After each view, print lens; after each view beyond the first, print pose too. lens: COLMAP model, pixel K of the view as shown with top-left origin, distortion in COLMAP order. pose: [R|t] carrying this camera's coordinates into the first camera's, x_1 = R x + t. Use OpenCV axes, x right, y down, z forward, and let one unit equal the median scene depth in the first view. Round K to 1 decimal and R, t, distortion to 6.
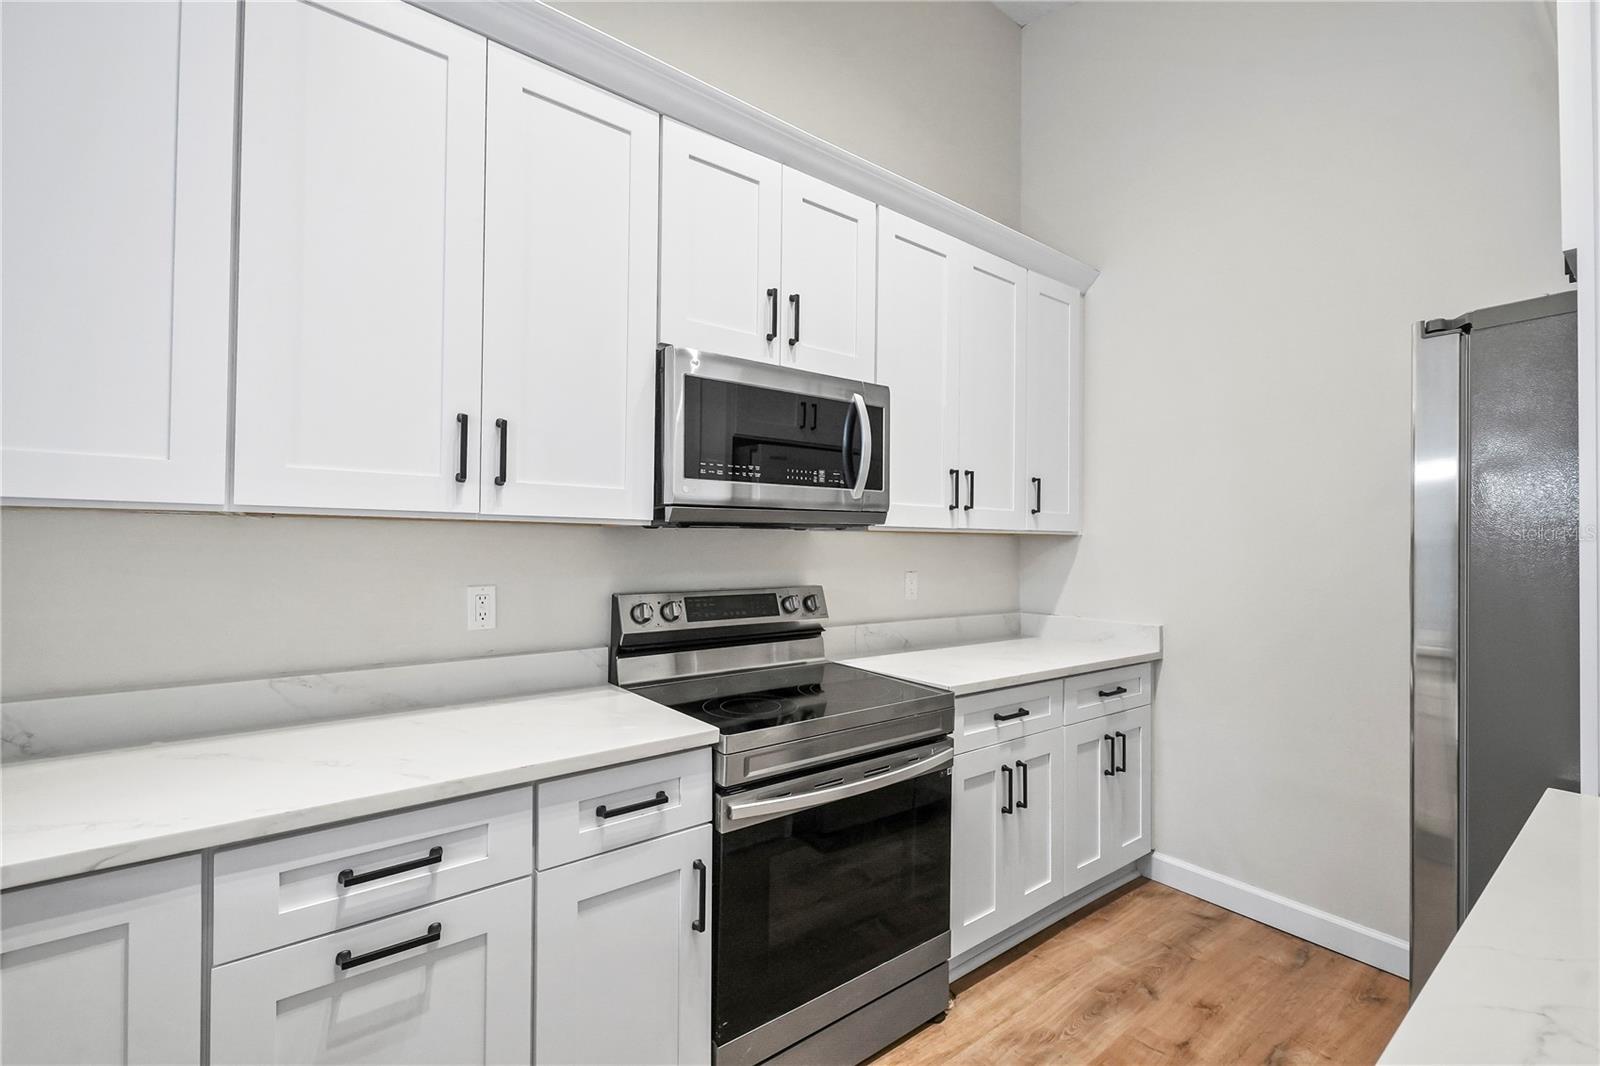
lens RADIAL K [[690.1, 0, 780.7], [0, 690.1, 535.5], [0, 0, 1]] dist [0.002552, -0.000426]
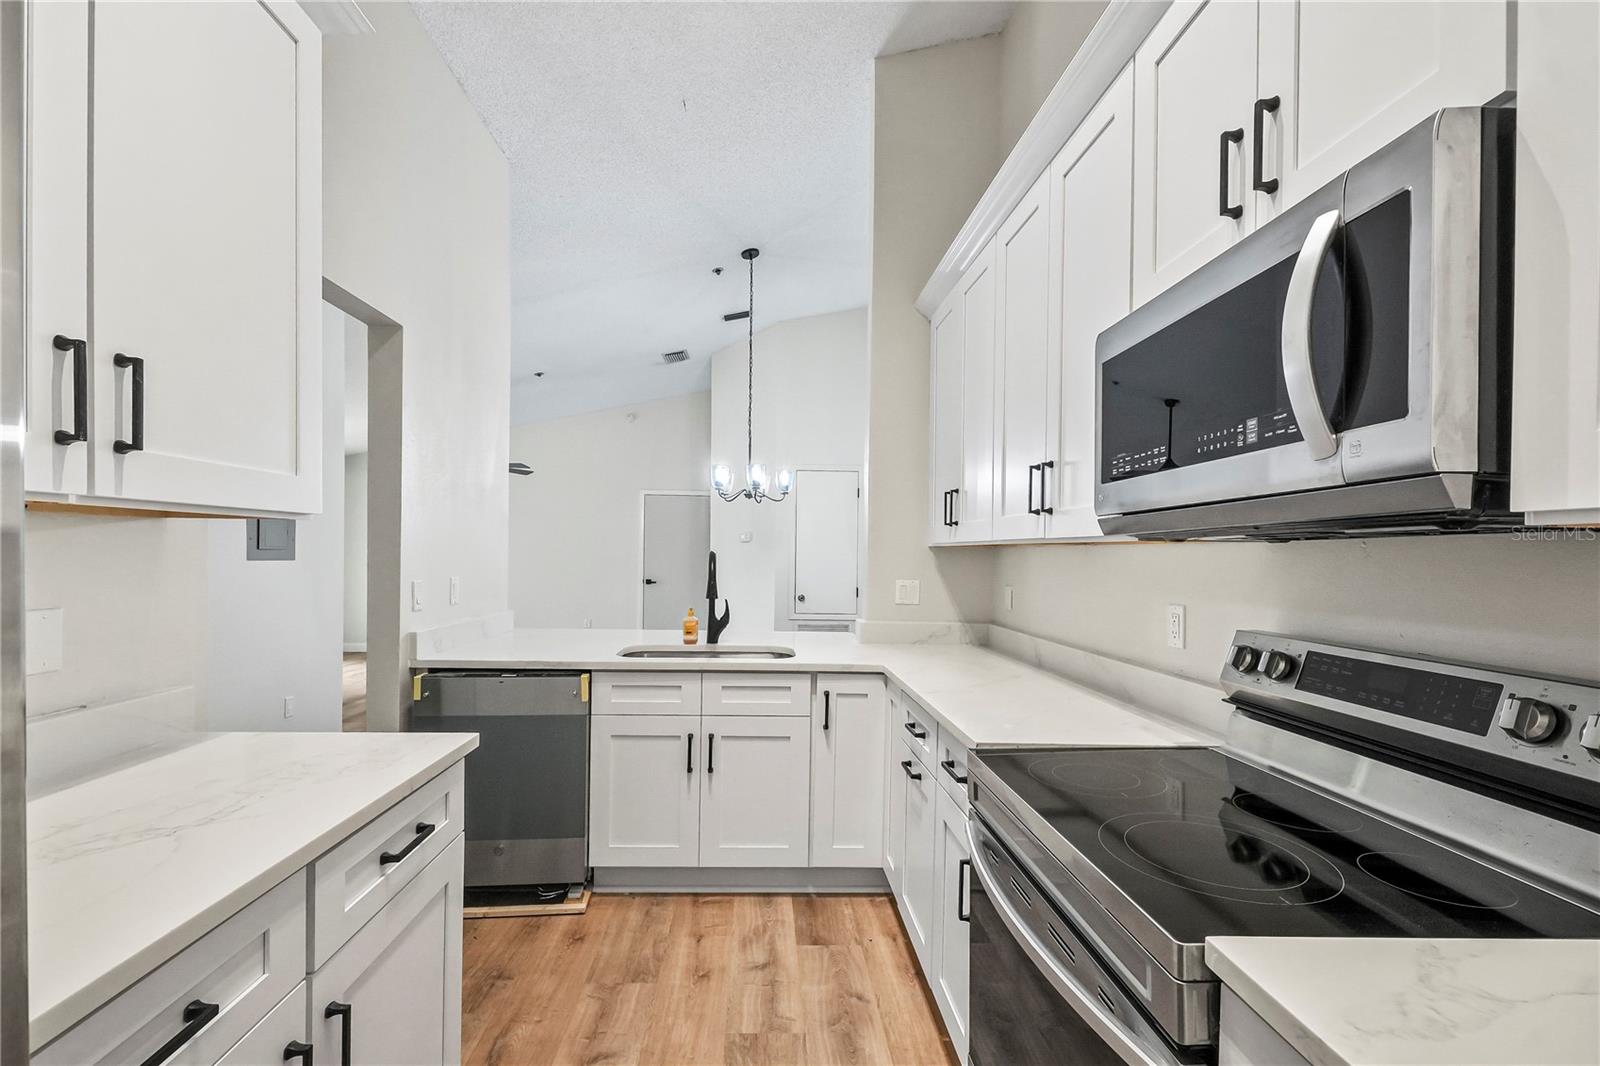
lens RADIAL K [[690.1, 0, 780.7], [0, 690.1, 535.5], [0, 0, 1]] dist [0.002552, -0.000426]
pose [[-0.575961, -0.038744, -0.816559, 0.677549], [-0.009784, 0.999131, -0.040505, 0.015636], [0.817419, -0.015340, -0.575840, 1.012306]]
